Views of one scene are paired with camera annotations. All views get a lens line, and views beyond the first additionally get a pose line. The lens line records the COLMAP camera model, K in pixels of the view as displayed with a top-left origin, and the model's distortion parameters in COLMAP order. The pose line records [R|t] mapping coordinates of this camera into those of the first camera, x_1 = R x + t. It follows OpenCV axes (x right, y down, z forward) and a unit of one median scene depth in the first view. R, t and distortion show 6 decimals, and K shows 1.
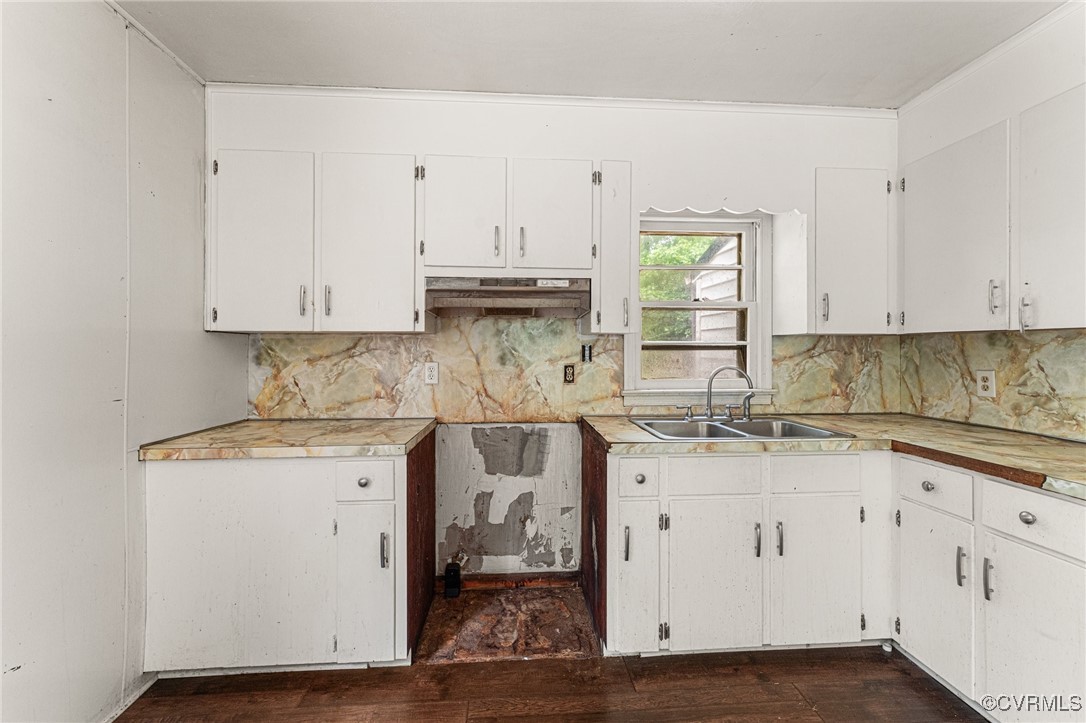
lens RADIAL K [[445.8, 0, 541.3], [0, 445.8, 355.3], [0, 0, 1]] dist [0.000736, 0.000136]
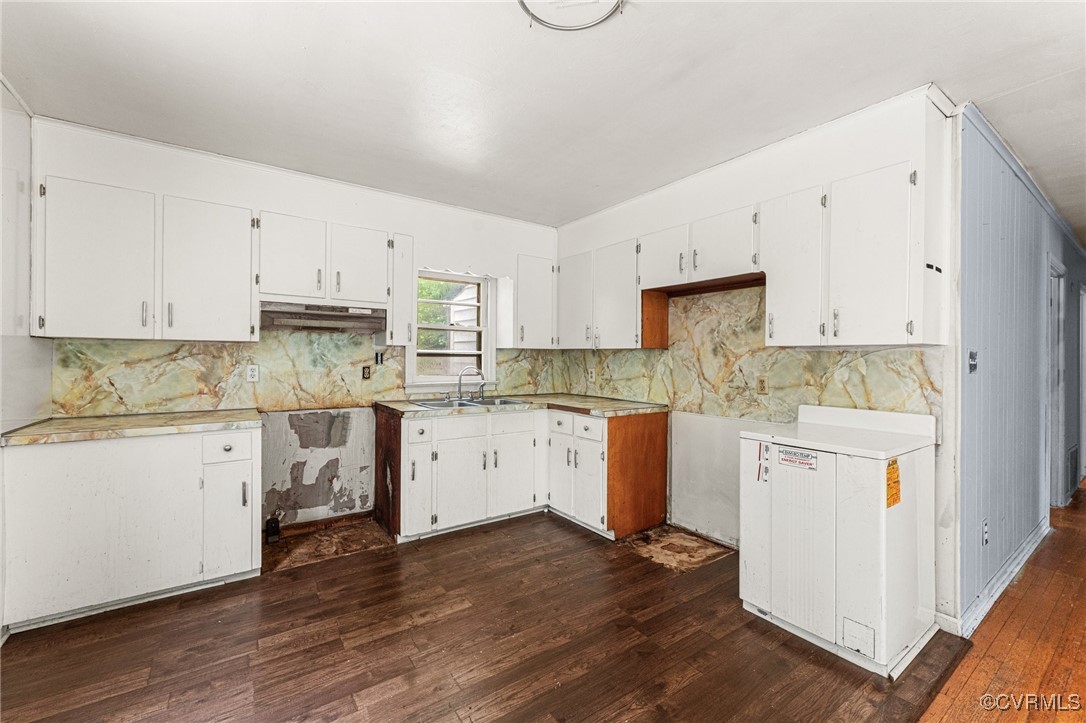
lens RADIAL K [[445.8, 0, 541.3], [0, 445.8, 355.3], [0, 0, 1]] dist [0.000736, 0.000136]
pose [[0.856844, 0.009819, 0.515482, -0.200188], [-0.002712, 0.999891, -0.014539, 0.004995], [-0.515568, 0.011059, 0.856777, -0.528410]]
